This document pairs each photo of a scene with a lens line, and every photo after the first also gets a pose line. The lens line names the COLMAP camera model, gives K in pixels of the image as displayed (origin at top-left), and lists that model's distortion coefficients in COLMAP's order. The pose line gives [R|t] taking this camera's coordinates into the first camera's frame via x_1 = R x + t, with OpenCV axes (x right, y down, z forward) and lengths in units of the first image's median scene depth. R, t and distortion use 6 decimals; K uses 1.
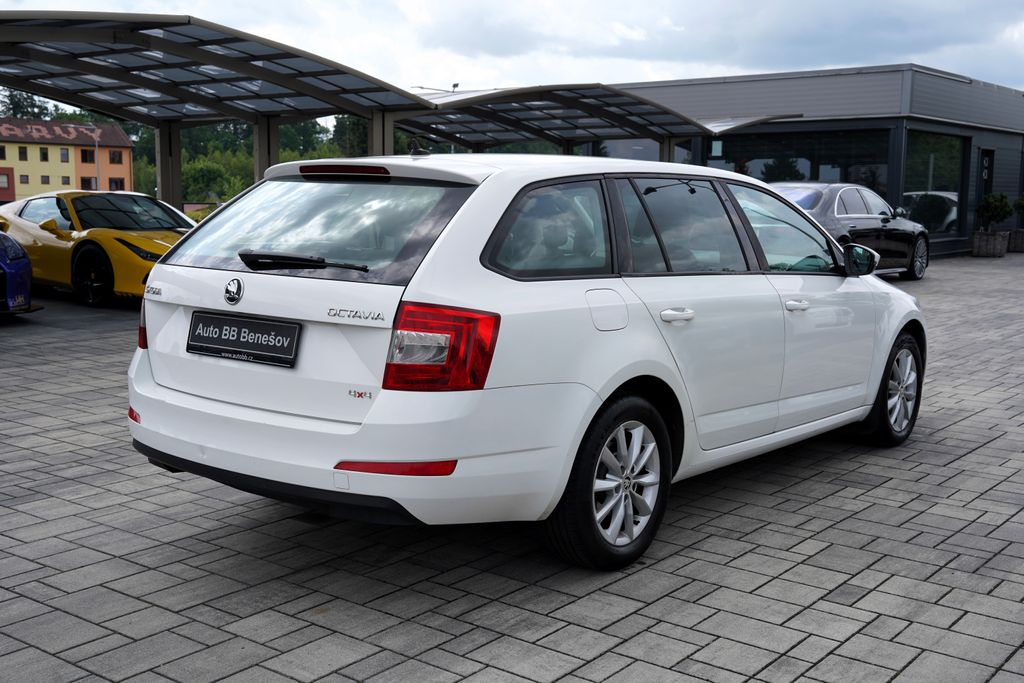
lens RADIAL K [[1148.8, 0, 512.0], [0, 1148.8, 341.5], [0, 0, 1]] dist [0.026948, 0.202235]
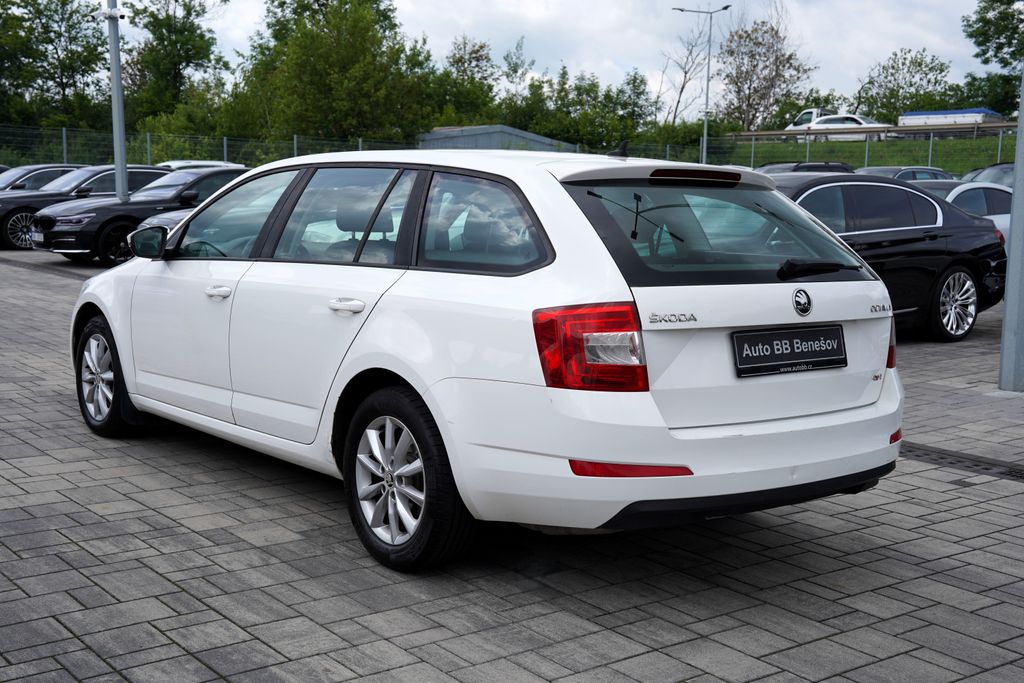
lens RADIAL K [[1225.5, 0, 528.8], [0, 1225.5, 344.3], [0, 0, 1]] dist [0.101465, 0.031386]
pose [[0.235701, -0.123727, 0.963917, -1.262591], [0.096003, 0.989975, 0.103596, -0.134025], [-0.967072, 0.068121, 0.245217, 0.928475]]
